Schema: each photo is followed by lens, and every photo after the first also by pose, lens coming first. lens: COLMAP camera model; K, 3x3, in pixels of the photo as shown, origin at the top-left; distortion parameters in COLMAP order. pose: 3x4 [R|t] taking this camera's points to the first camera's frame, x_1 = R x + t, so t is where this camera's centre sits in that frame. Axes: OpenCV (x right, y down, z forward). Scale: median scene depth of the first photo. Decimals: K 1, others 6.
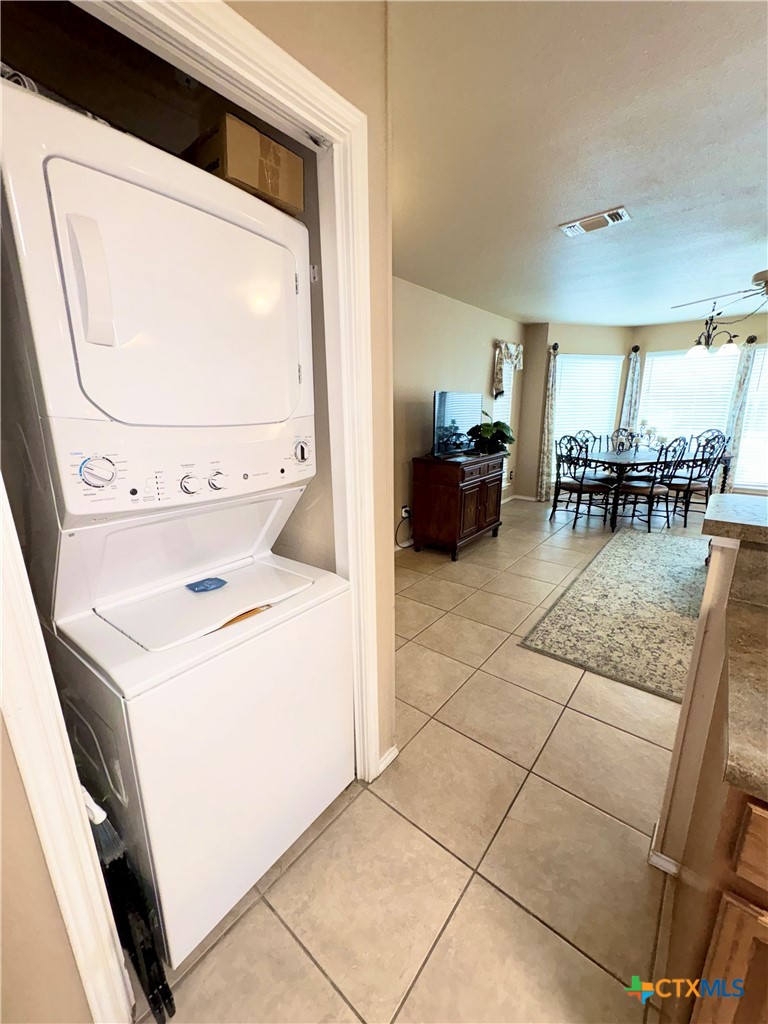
lens RADIAL K [[411.7, 0, 384.0], [0, 411.7, 512.0], [0, 0, 1]] dist [0.001816, 0.000102]
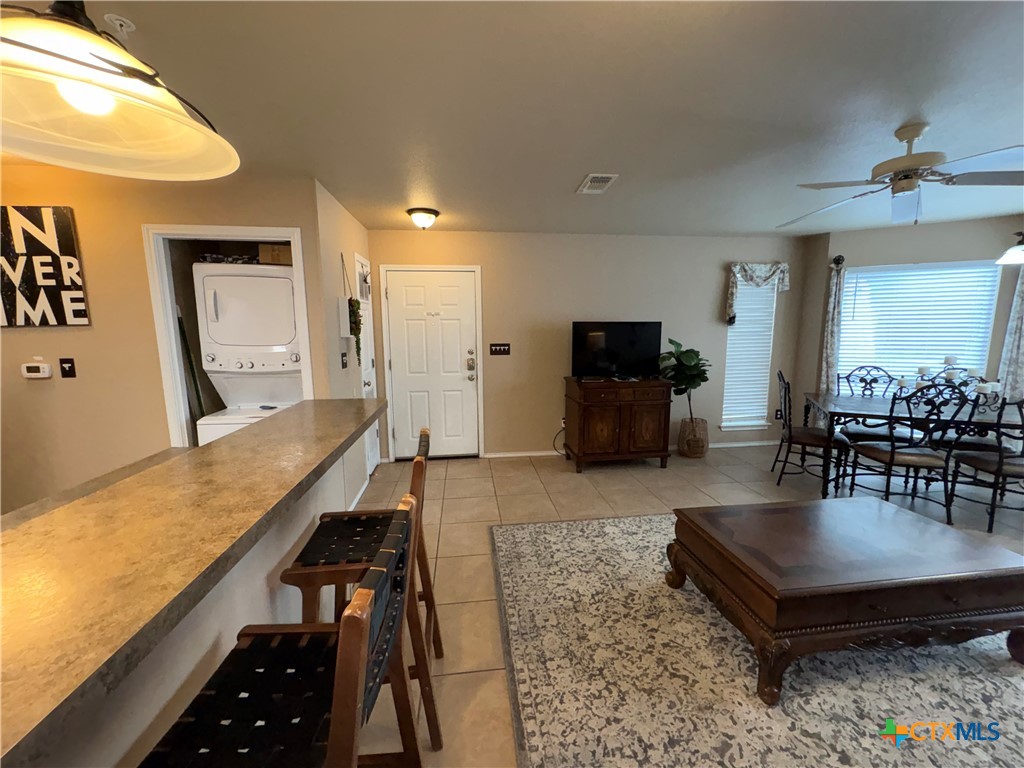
lens RADIAL K [[411.7, 0, 512.0], [0, 411.7, 384.0], [0, 0, 1]] dist [0.001816, 0.000102]
pose [[0.717179, 0.101305, -0.689486, 0.729691], [-0.173589, 0.984162, -0.035960, -0.040851], [0.674923, 0.145477, 0.723406, 0.053246]]
